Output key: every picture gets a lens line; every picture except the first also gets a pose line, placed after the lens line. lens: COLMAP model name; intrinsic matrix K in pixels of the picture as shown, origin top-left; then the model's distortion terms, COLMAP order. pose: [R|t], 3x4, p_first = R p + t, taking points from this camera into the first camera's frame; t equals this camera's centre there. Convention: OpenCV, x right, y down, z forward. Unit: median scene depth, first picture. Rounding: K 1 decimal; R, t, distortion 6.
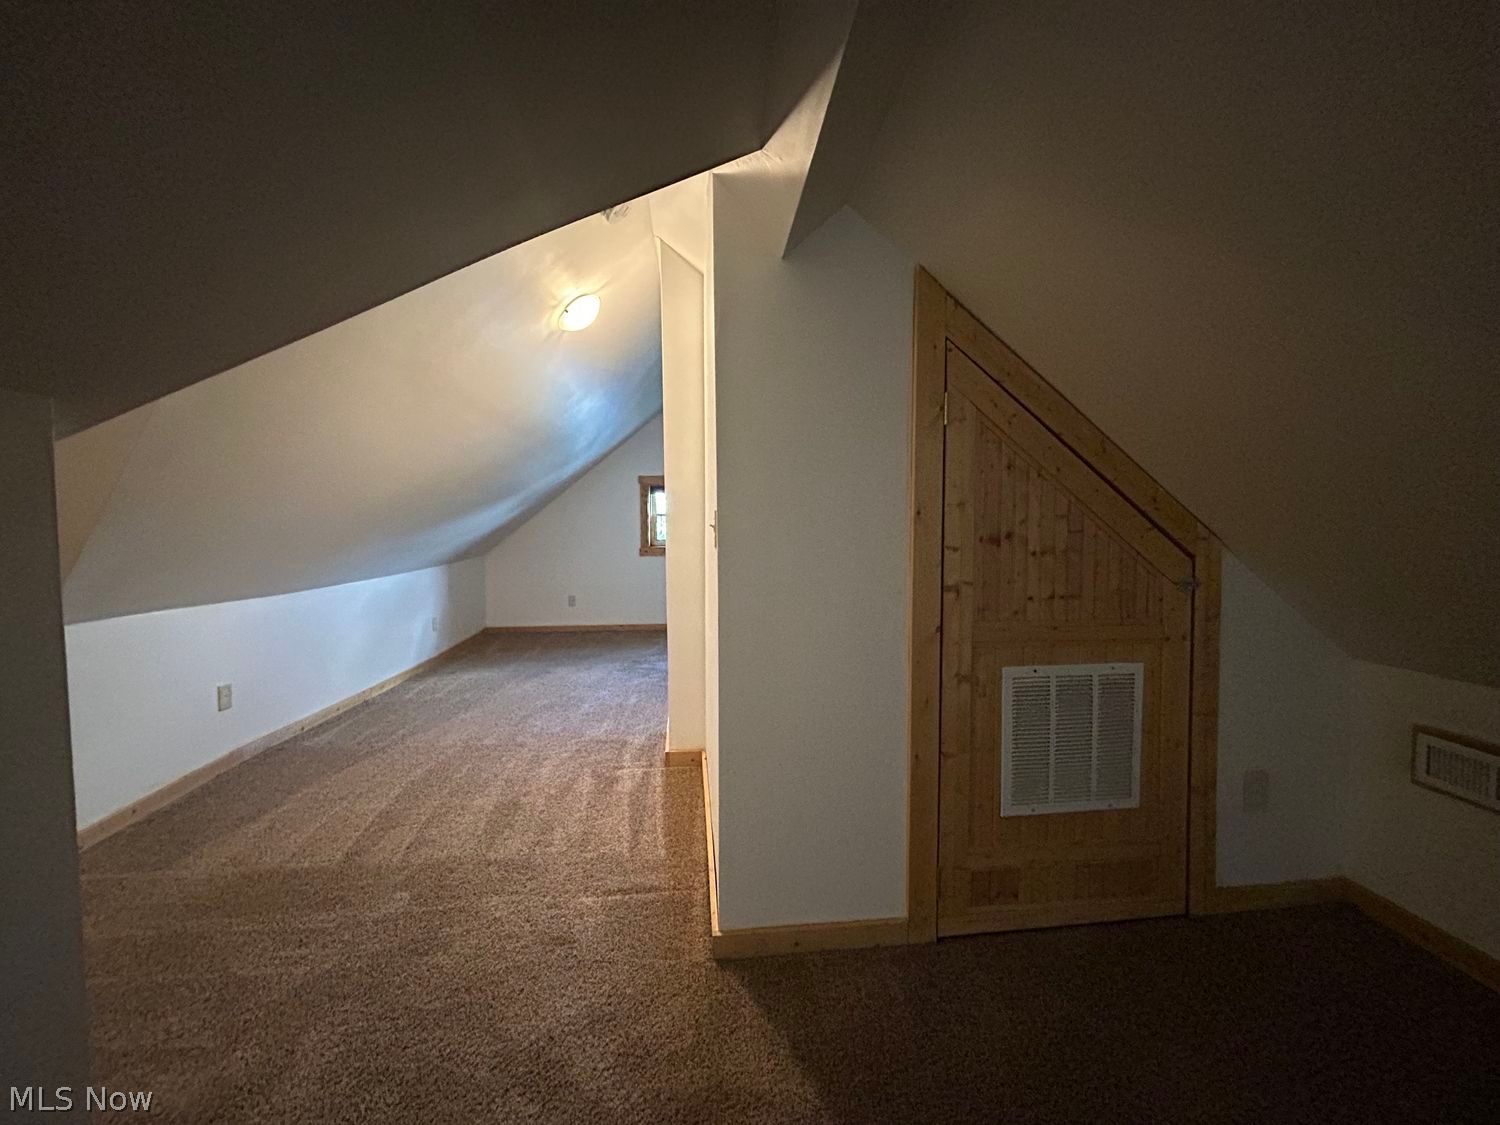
lens RADIAL K [[594.9, 0, 737.7], [0, 594.9, 556.0], [0, 0, 1]] dist [0.003212, 0.000314]
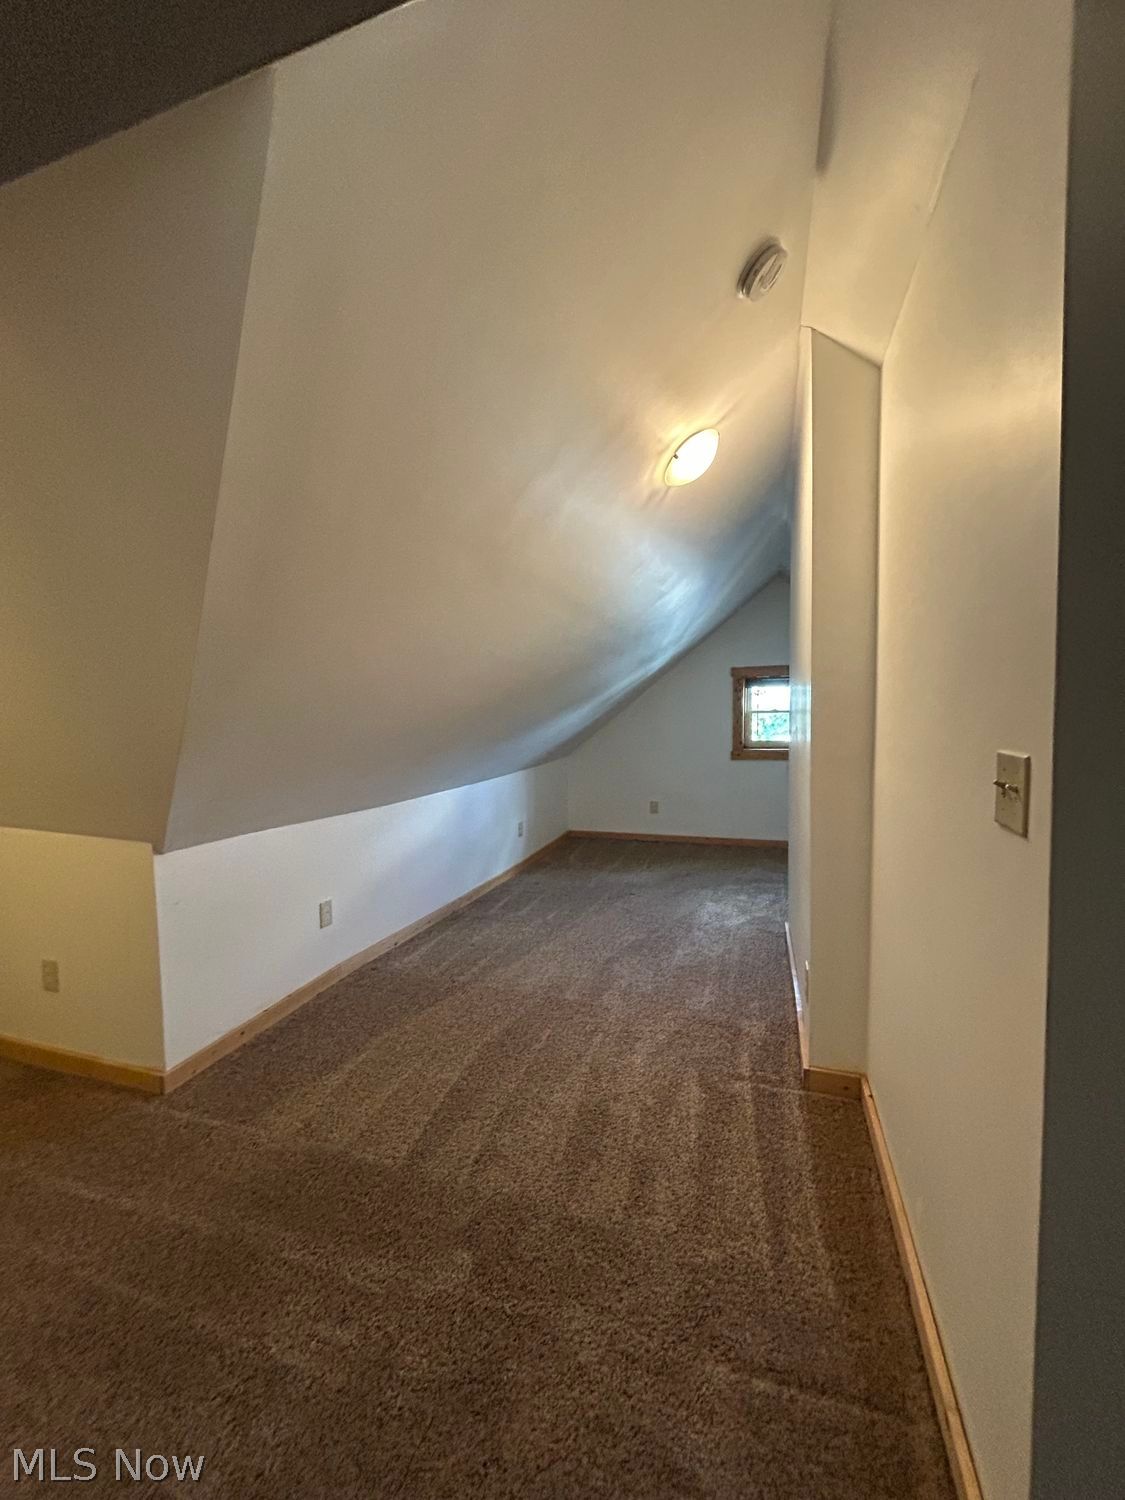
lens RADIAL K [[594.9, 0, 562.5], [0, 594.9, 750.0], [0, 0, 1]] dist [0.003212, 0.000314]
pose [[0.917081, 0.016223, -0.398372, -0.111721], [-0.013186, 0.999859, 0.010361, -0.049913], [0.398484, -0.004249, 0.917166, 0.252527]]
